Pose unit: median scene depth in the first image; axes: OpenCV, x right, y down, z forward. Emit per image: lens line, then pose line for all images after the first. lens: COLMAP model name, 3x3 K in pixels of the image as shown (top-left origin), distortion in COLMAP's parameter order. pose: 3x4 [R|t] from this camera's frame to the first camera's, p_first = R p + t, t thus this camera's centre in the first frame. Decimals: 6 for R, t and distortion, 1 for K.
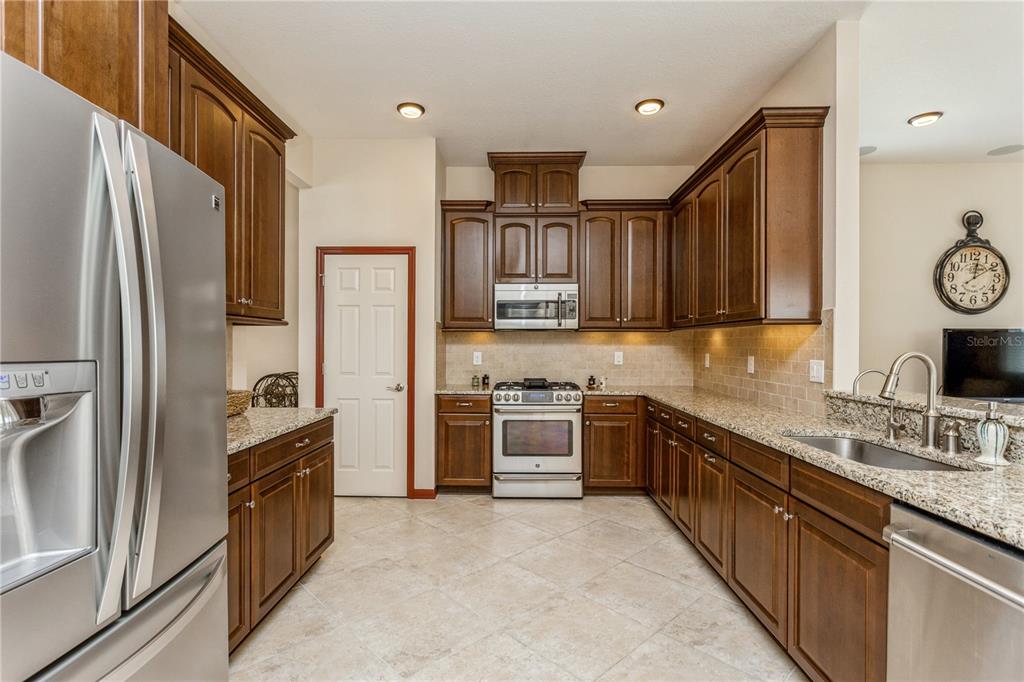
lens RADIAL K [[491.5, 0, 505.5], [0, 491.5, 344.3], [0, 0, 1]] dist [0.001807, 0.000529]
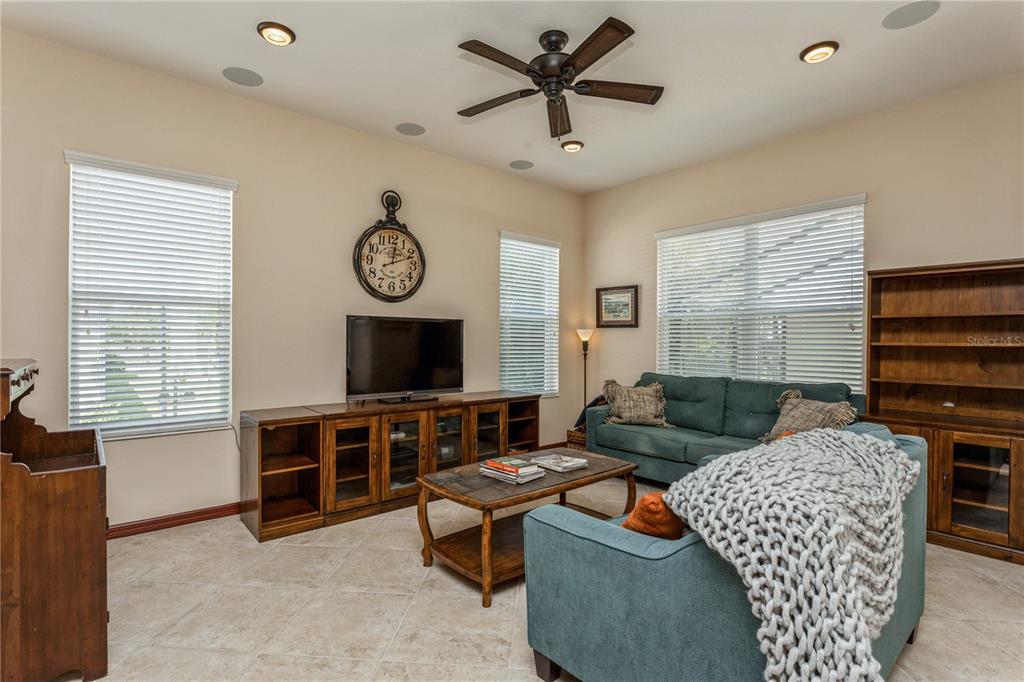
lens RADIAL K [[496.5, 0, 504.2], [0, 496.5, 337.0], [0, 0, 1]] dist [-0.012648, -0.000405]
pose [[0.744767, 0.003474, 0.667315, 0.545359], [-0.001647, 0.999993, -0.003368, 0.008385], [-0.667322, 0.001410, 0.744768, 0.183842]]
